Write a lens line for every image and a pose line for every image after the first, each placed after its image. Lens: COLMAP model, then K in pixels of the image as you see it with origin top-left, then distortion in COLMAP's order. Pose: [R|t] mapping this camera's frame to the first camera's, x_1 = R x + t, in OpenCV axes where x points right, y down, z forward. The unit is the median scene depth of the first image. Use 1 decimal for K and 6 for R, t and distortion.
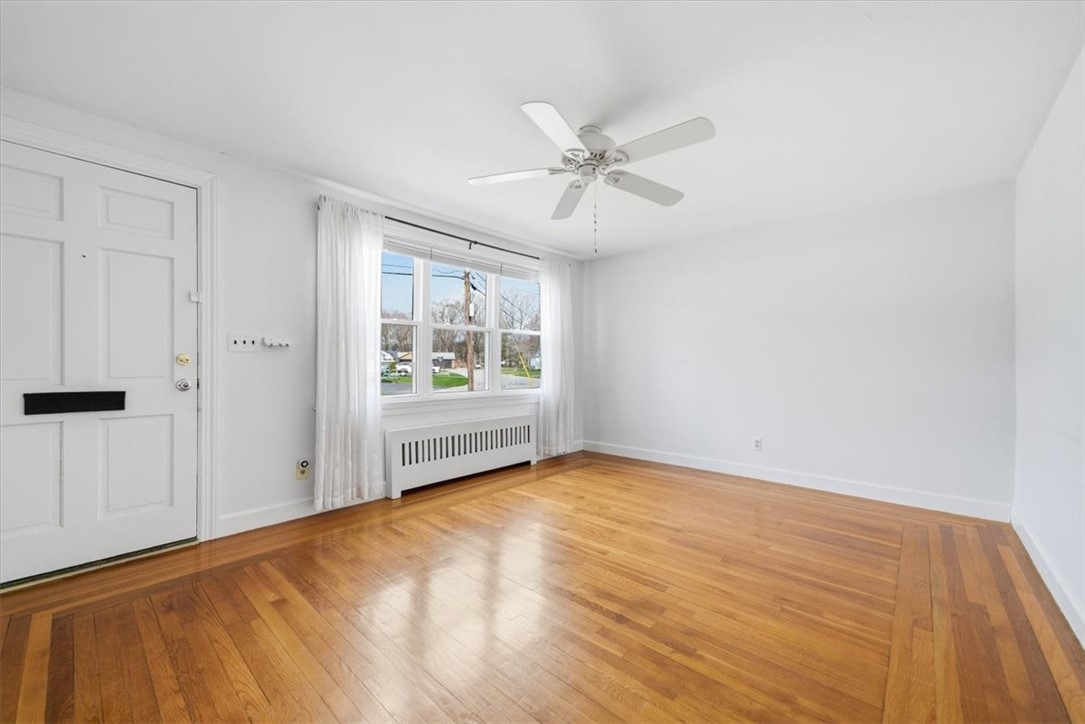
lens RADIAL K [[421.9, 0, 542.5], [0, 421.9, 362.0], [0, 0, 1]] dist [-0.024068, 0.000112]
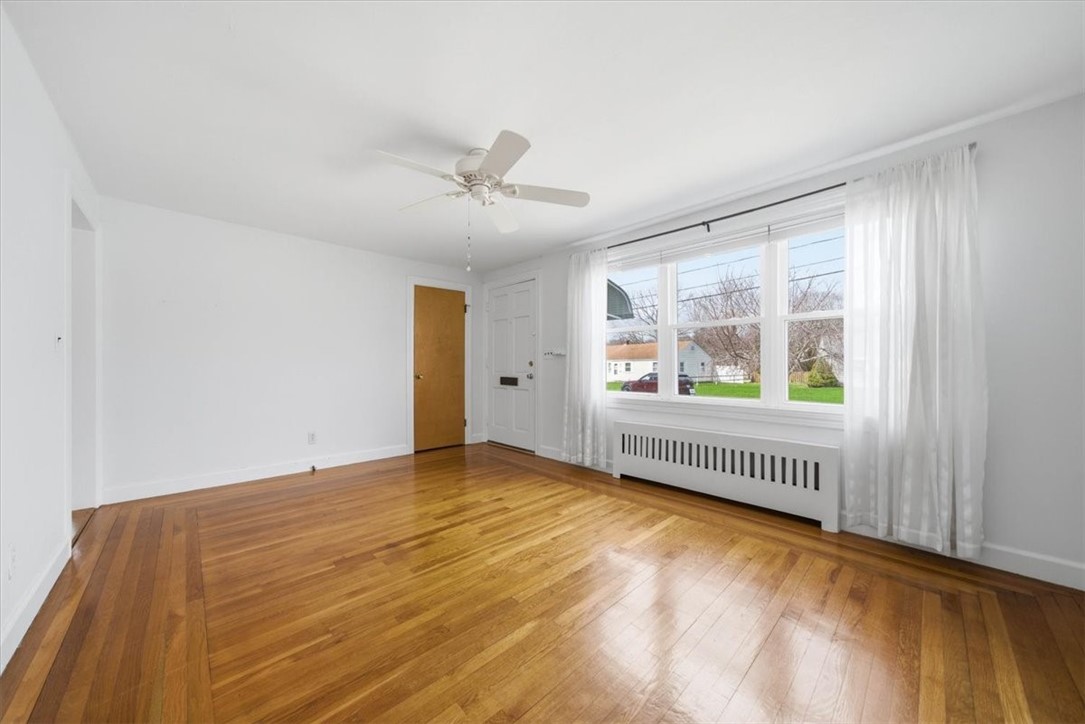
lens RADIAL K [[376.1, 0, 517.7], [0, 376.1, 361.4], [0, 0, 1]] dist [-0.010436, 0.000093]
pose [[-0.100323, -0.012789, -0.994873, 0.782934], [0.007800, 0.999877, -0.013640, 0.005577], [0.994924, -0.009128, -0.100211, 0.862135]]
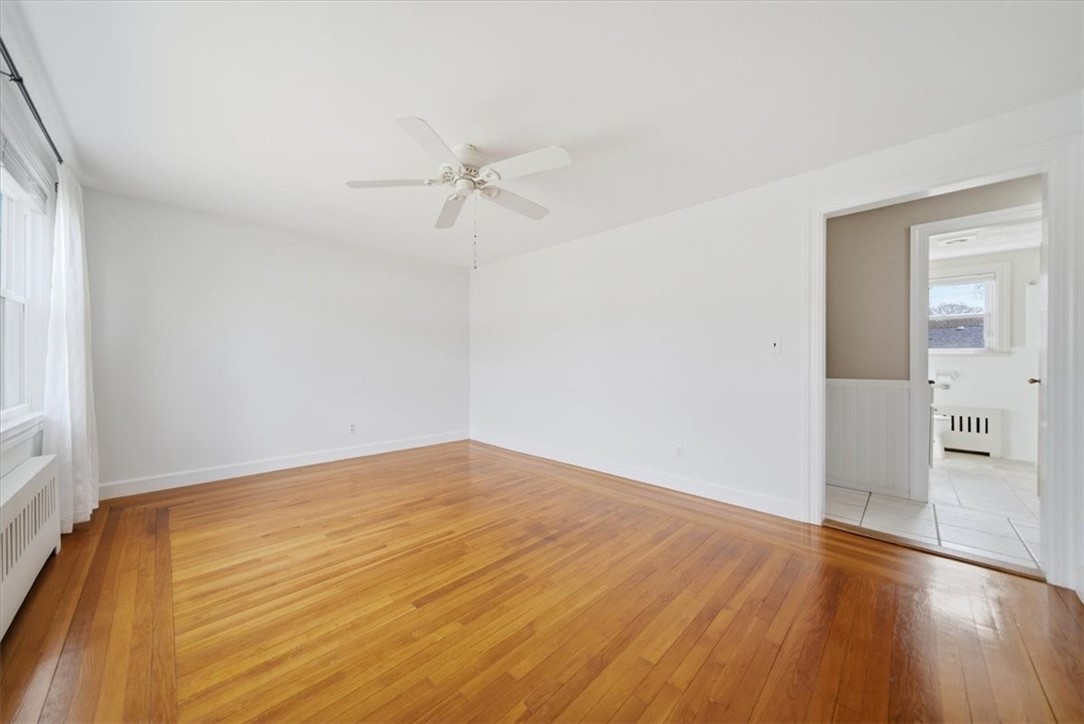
lens RADIAL K [[375.8, 0, 517.3], [0, 375.8, 361.4], [0, 0, 1]] dist [-0.010436, 0.000093]
pose [[0.069870, -0.003558, 0.997550, -0.614701], [-0.010899, 0.999931, 0.004329, -0.000823], [-0.997497, -0.011175, 0.069827, 0.569977]]
